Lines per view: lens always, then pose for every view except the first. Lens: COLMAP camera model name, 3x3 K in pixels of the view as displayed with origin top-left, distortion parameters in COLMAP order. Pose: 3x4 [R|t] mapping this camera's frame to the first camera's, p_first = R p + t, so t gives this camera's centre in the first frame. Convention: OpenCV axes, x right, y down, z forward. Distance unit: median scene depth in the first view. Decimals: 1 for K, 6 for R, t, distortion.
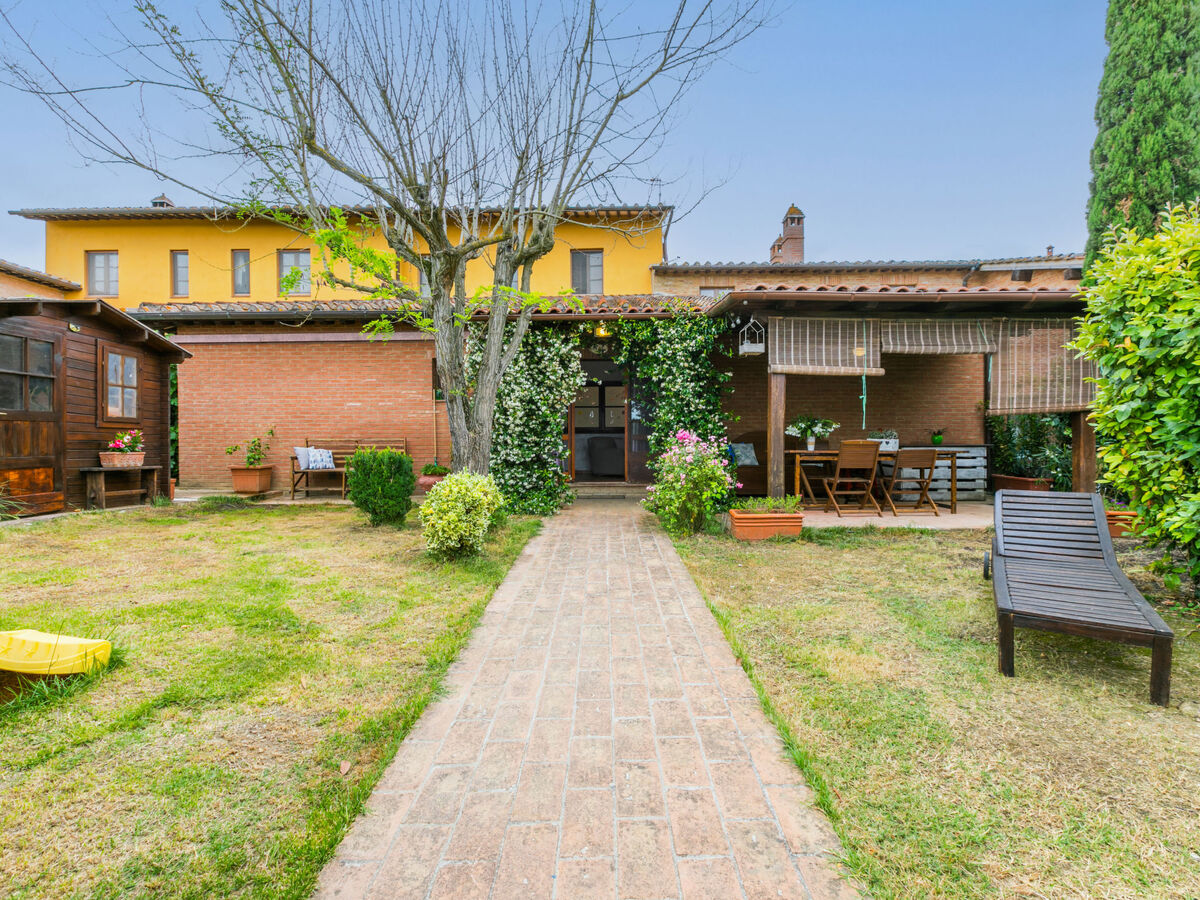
lens RADIAL K [[672.0, 0, 557.2], [0, 672.0, 444.7], [0, 0, 1]] dist [0.002122, 0.000850]
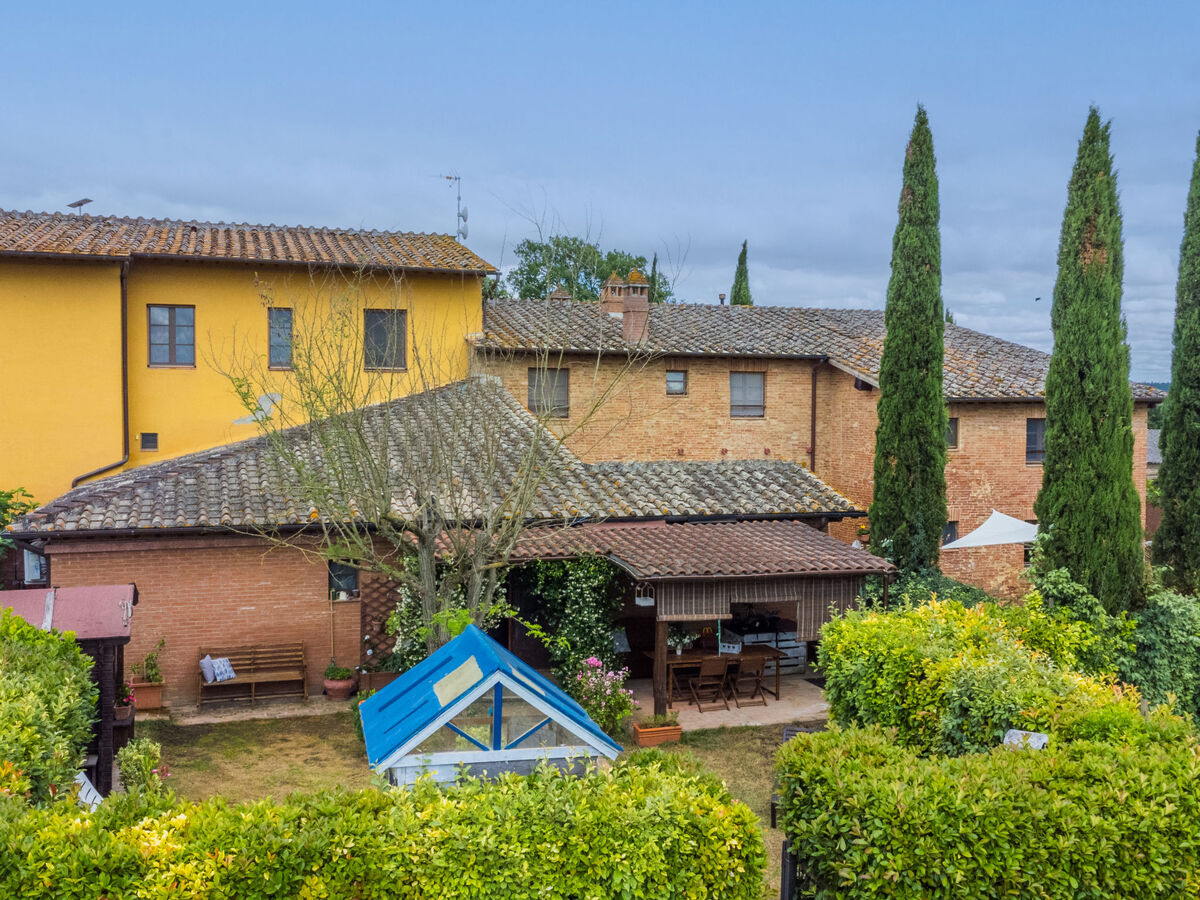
lens RADIAL K [[1276.1, 0, 600.0], [0, 1276.1, 450.0], [0, 0, 1]] dist [-0.006505, -0.000669]
pose [[0.937712, -0.008823, 0.347301, -0.610061], [-0.004692, 0.999265, 0.038054, -0.481294], [-0.347381, -0.037313, 0.936981, -1.218955]]
